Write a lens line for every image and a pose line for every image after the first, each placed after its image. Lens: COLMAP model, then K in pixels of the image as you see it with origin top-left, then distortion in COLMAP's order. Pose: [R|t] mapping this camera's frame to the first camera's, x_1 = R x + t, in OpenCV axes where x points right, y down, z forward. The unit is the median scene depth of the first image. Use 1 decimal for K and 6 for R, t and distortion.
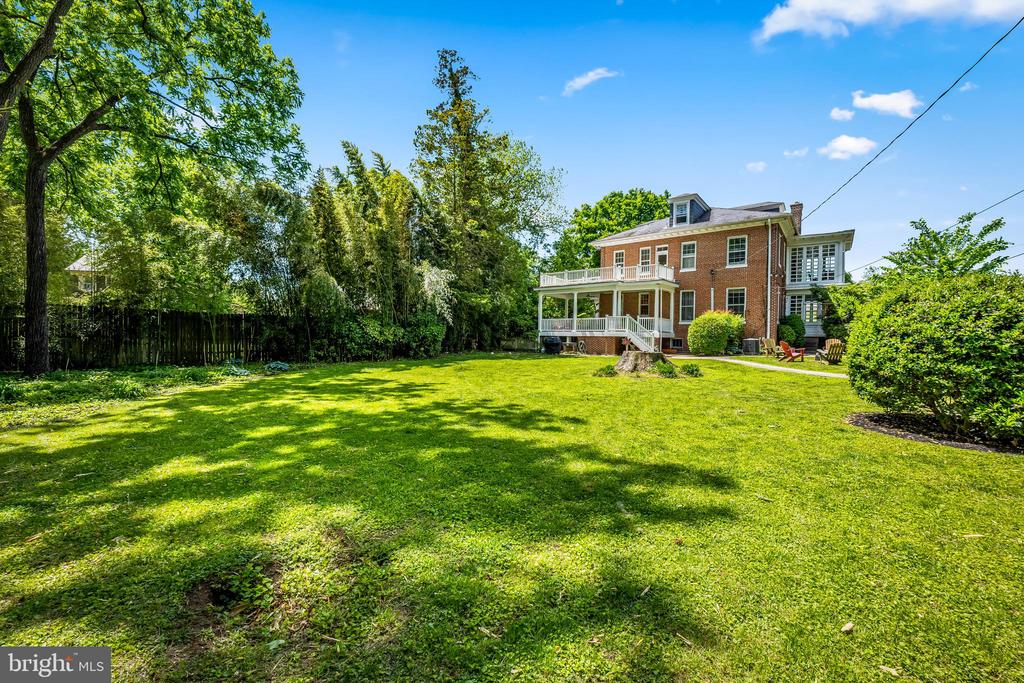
lens RADIAL K [[412.3, 0, 510.6], [0, 412.3, 343.0], [0, 0, 1]] dist [-0.000190, -0.000503]
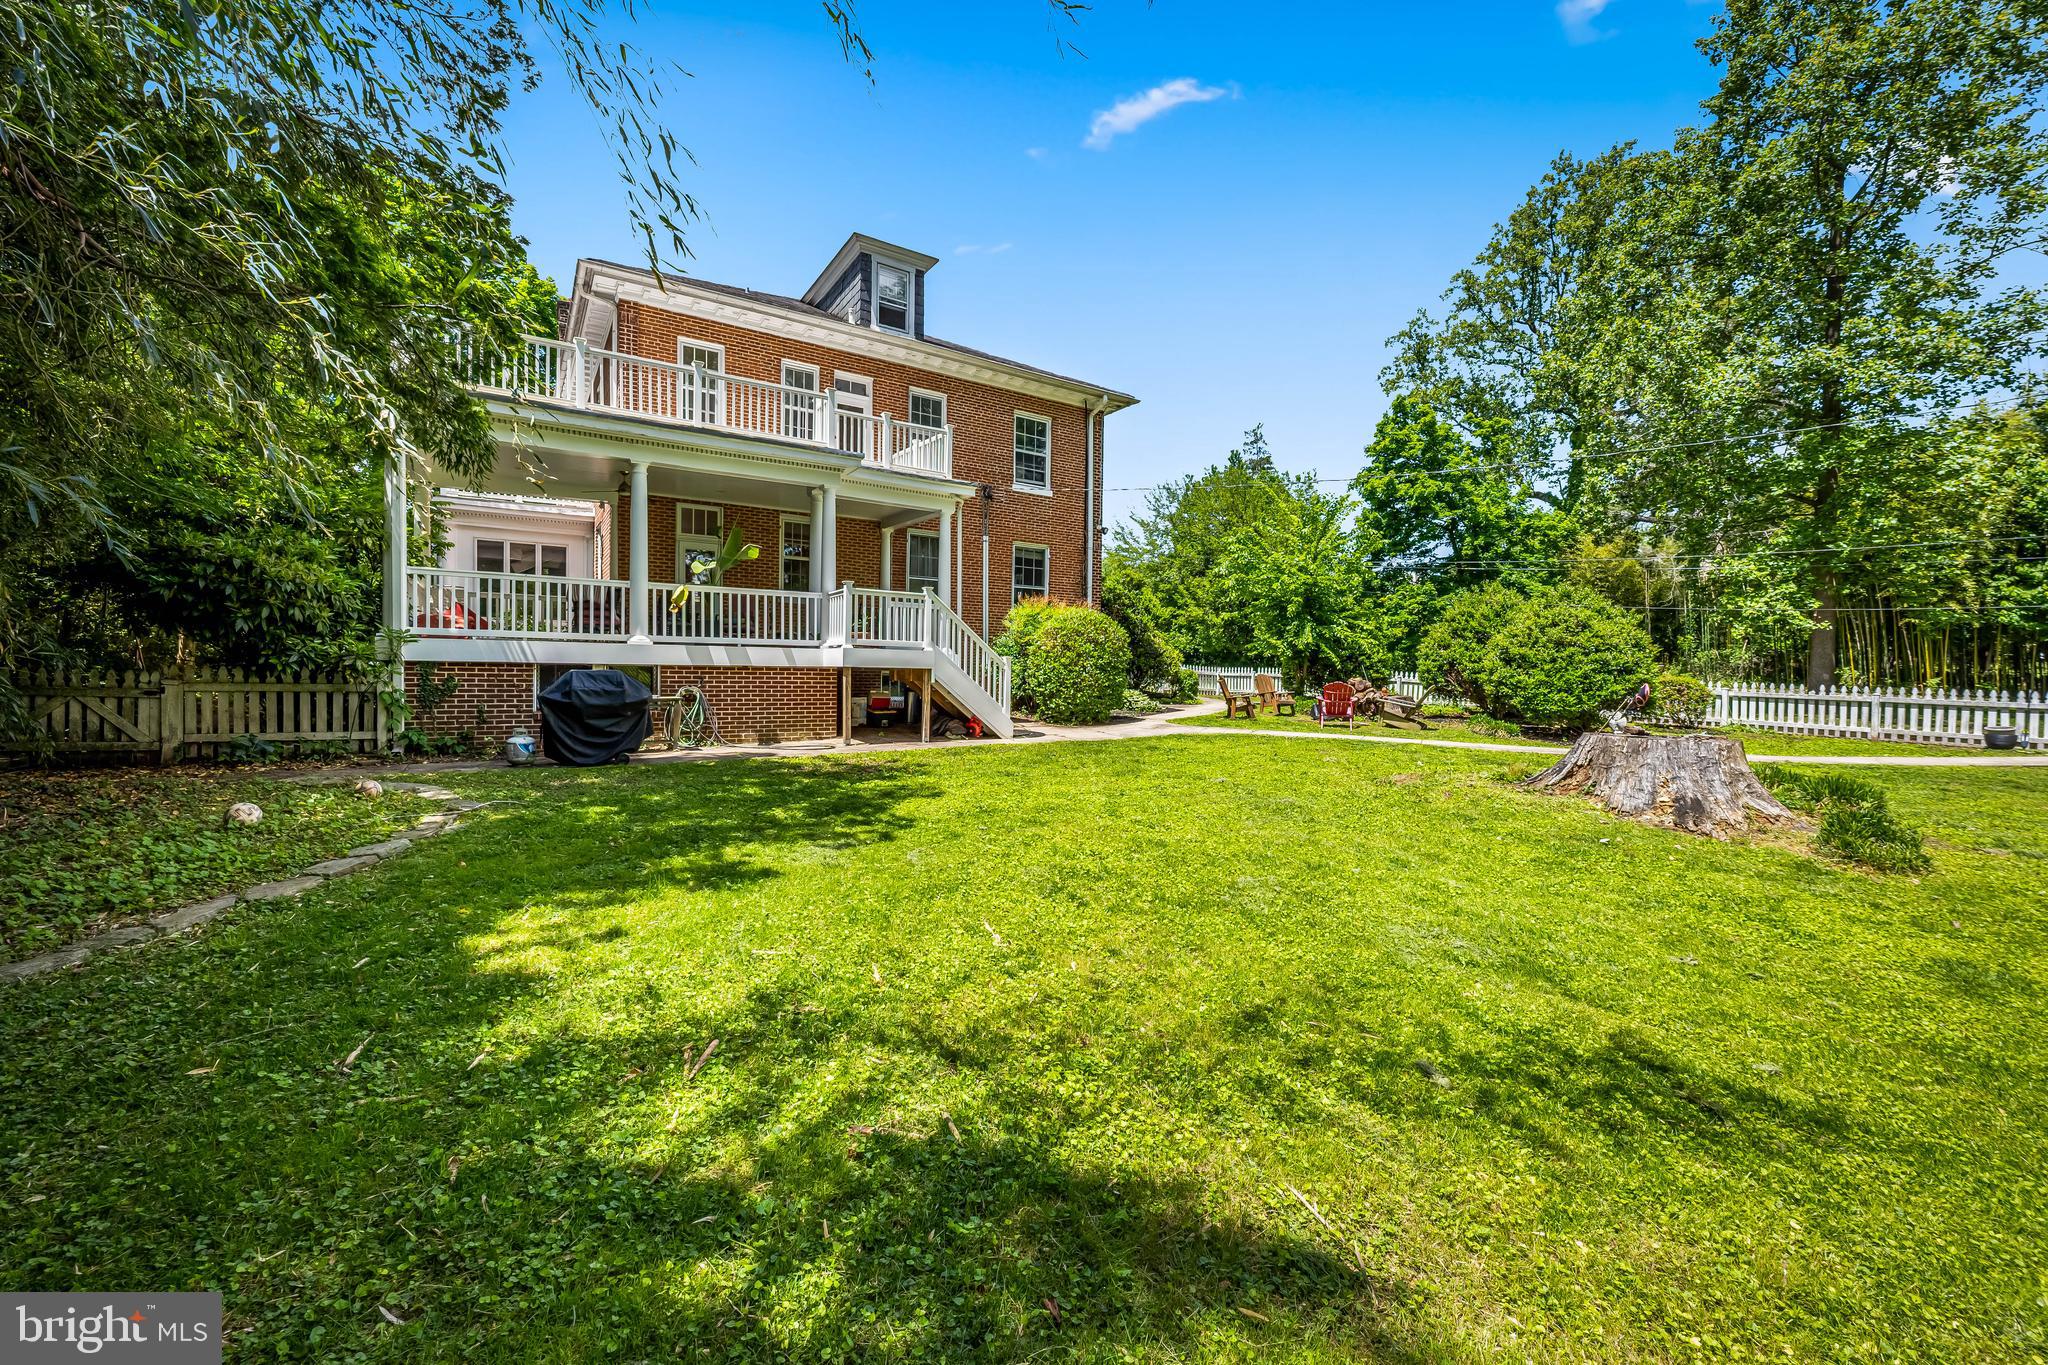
lens RADIAL K [[824.7, 0, 1017.4], [0, 824.7, 679.1], [0, 0, 1]] dist [-0.000190, -0.000503]
pose [[0.328624, -0.015099, 0.944340, -0.190996], [0.003968, 0.999885, 0.014606, -0.014985], [-0.944453, -0.001052, 0.328646, 0.692338]]
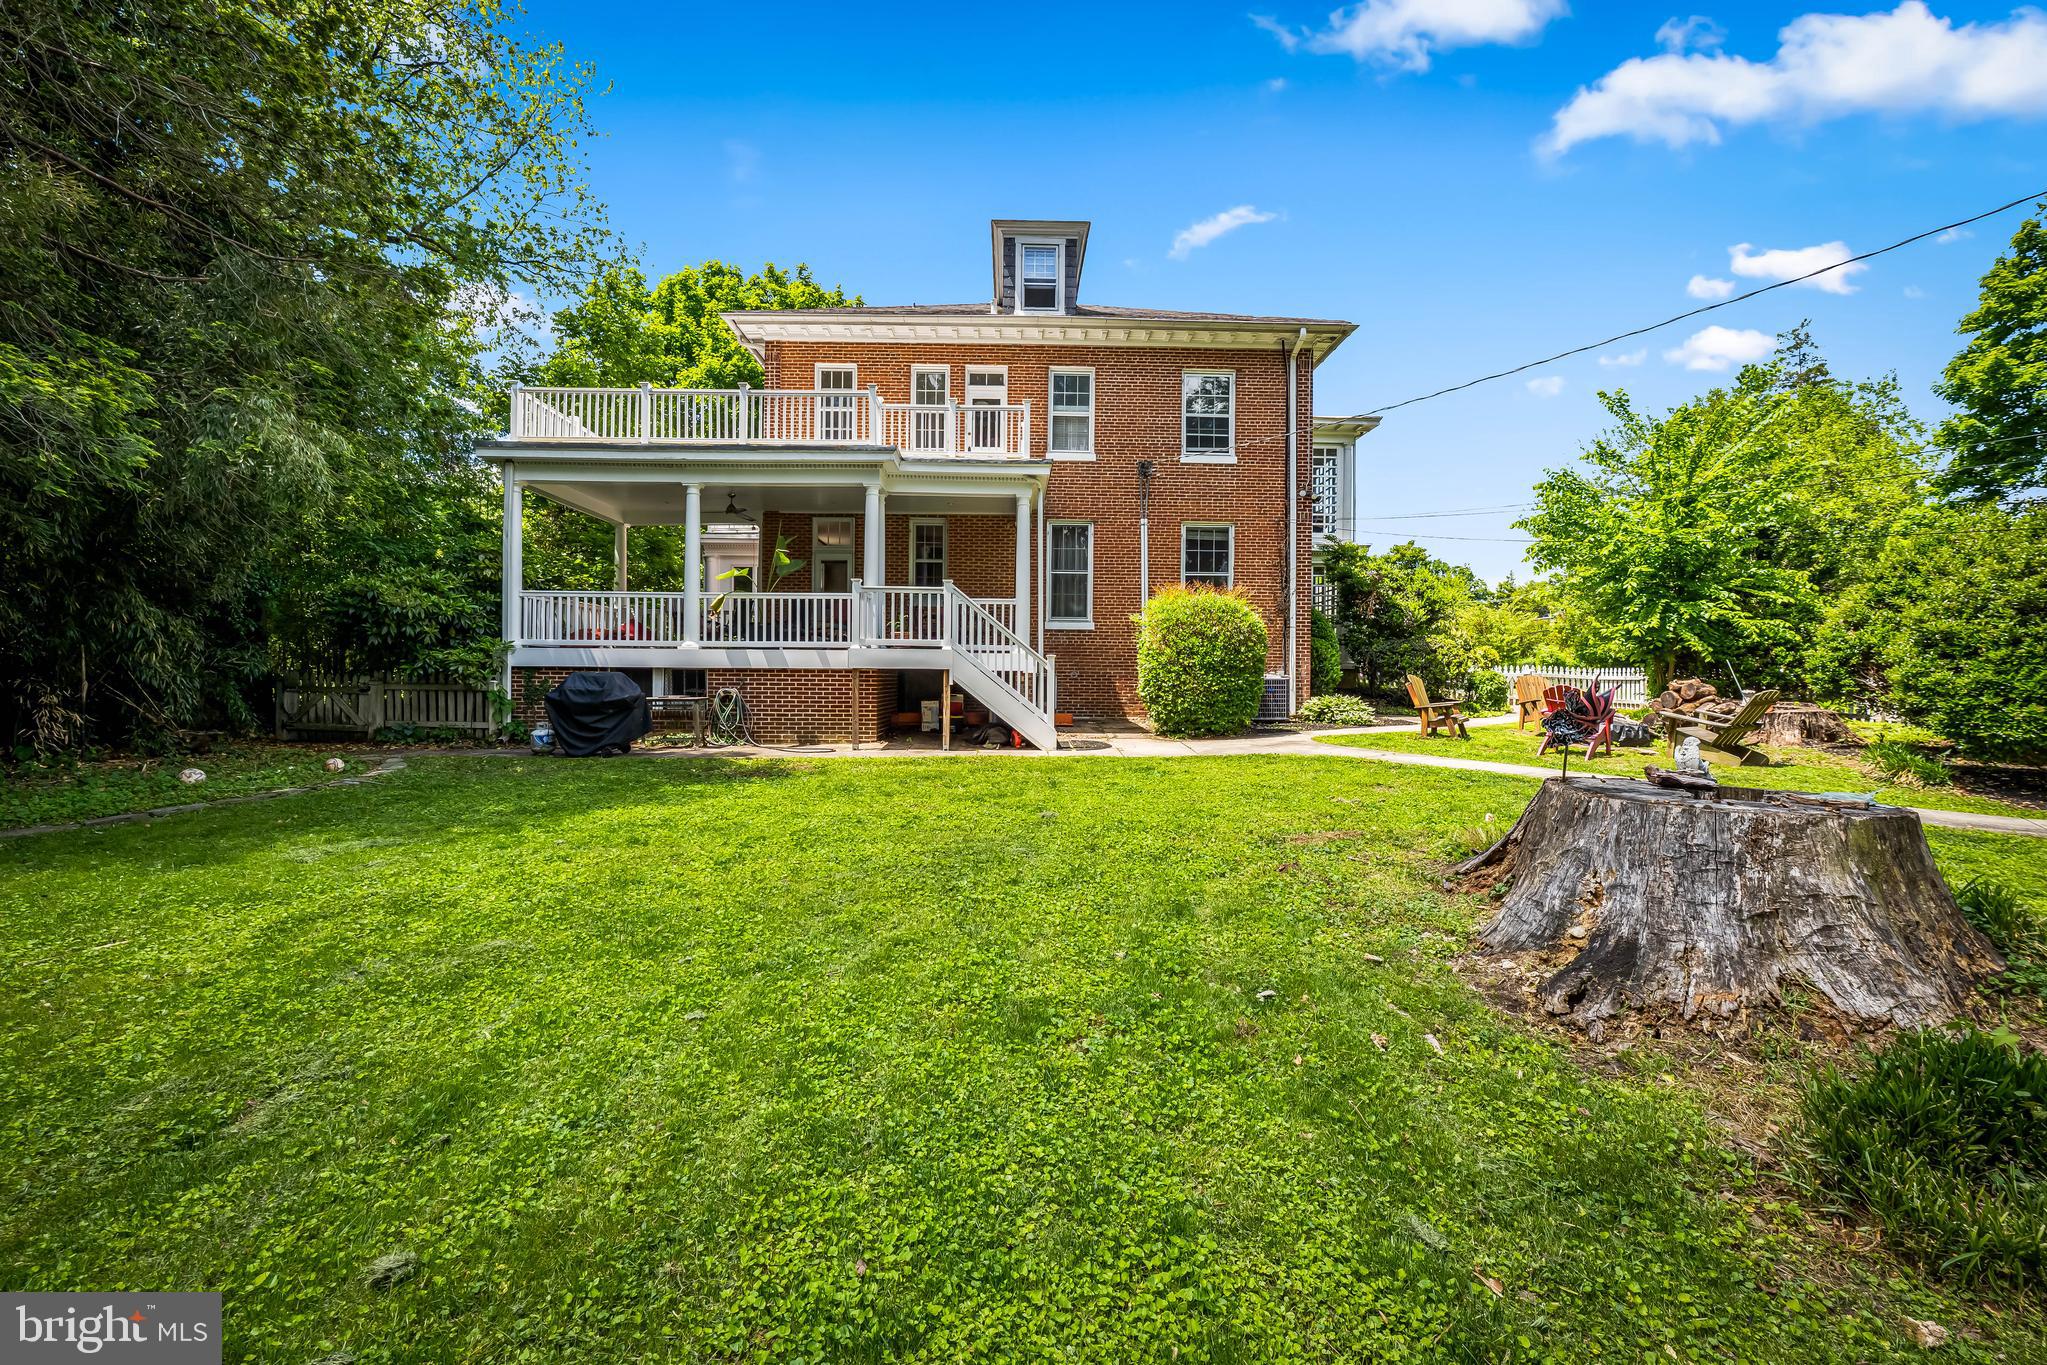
lens RADIAL K [[824.3, 0, 1018.4], [0, 824.3, 674.4], [0, 0, 1]] dist [-0.000190, -0.000503]
pose [[0.775676, -0.006014, 0.631103, 0.003287], [0.010732, 0.999936, -0.003663, -0.009377], [-0.631040, 0.009614, 0.775691, 0.532264]]
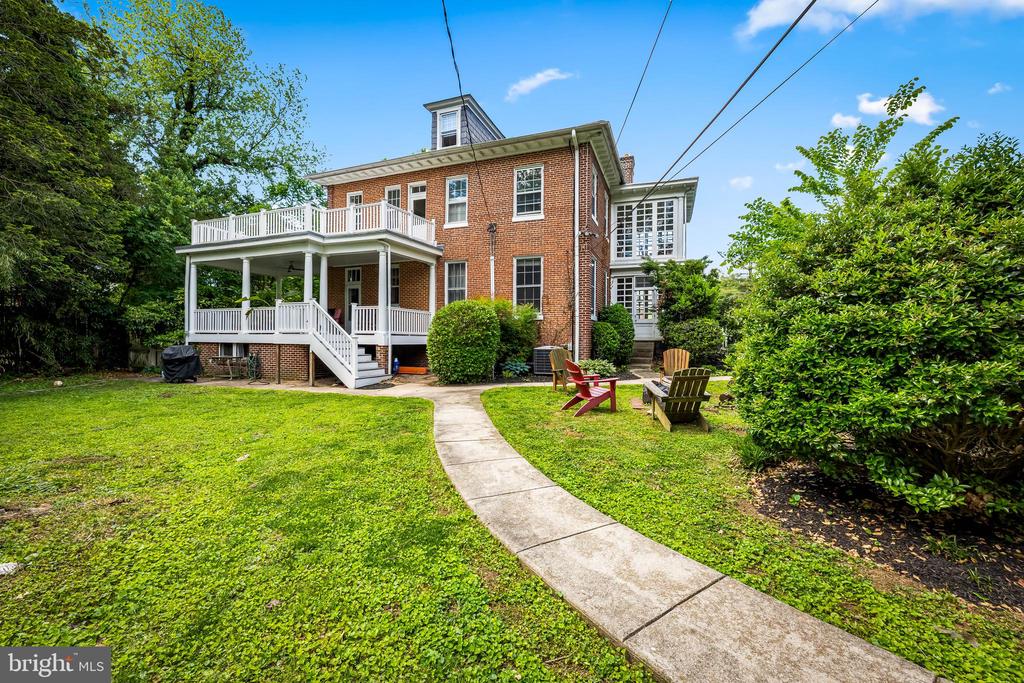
lens RADIAL K [[412.3, 0, 509.7], [0, 412.3, 337.6], [0, 0, 1]] dist [-0.000190, -0.000503]
pose [[0.956623, -0.005630, 0.291275, 0.328880], [0.009811, 0.999869, -0.012894, -0.013605], [-0.291164, 0.015192, 0.956553, 0.429889]]
